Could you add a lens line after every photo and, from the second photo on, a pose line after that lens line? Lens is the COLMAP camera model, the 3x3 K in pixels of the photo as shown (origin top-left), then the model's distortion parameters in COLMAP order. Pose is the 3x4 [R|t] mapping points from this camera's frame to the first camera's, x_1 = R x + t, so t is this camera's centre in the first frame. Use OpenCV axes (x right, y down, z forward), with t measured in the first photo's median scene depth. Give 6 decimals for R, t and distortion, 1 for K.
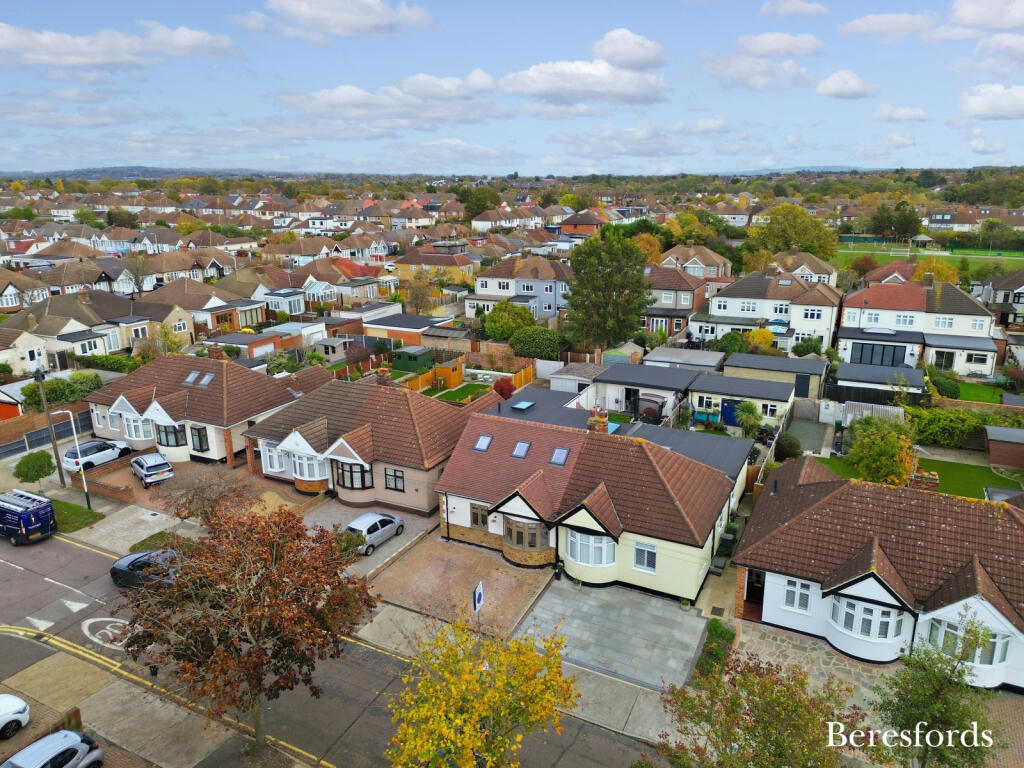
lens RADIAL K [[709.4, 0, 517.1], [0, 709.4, 380.4], [0, 0, 1]] dist [0.054023, -0.034603]
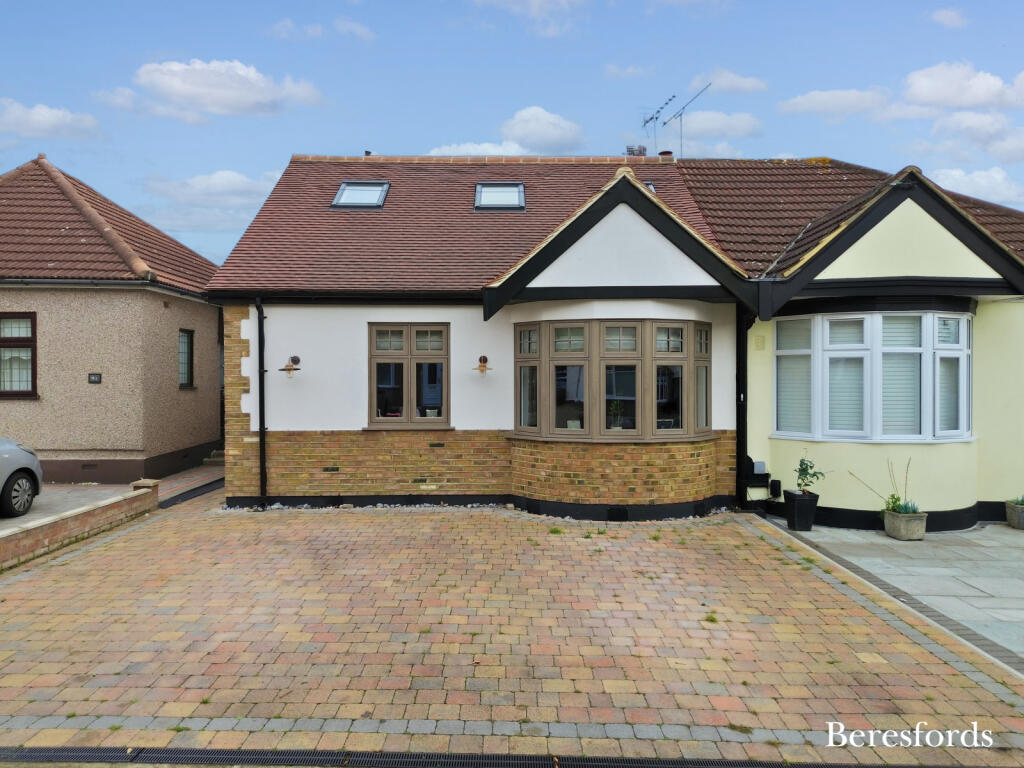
lens RADIAL K [[709.4, 0, 513.5], [0, 709.4, 381.2], [0, 0, 1]] dist [0.054023, -0.034603]
pose [[0.889553, 0.004025, 0.456815, -0.119183], [0.116396, 0.964962, -0.235160, 0.225363], [-0.441756, 0.262359, 0.857916, 0.666435]]
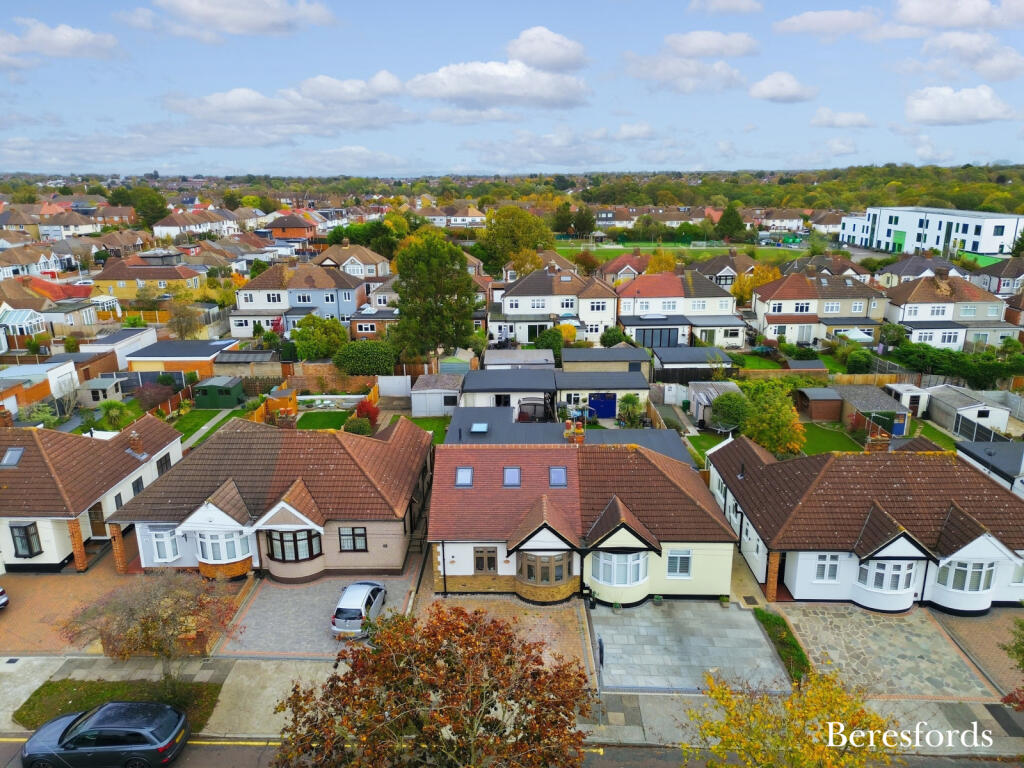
lens RADIAL K [[709.4, 0, 516.1], [0, 709.4, 382.7], [0, 0, 1]] dist [0.054023, -0.034603]
pose [[0.902994, -0.117650, 0.413232, -0.312441], [0.117388, 0.992742, 0.026124, -0.040056], [-0.413307, 0.024919, 0.910251, 0.152007]]
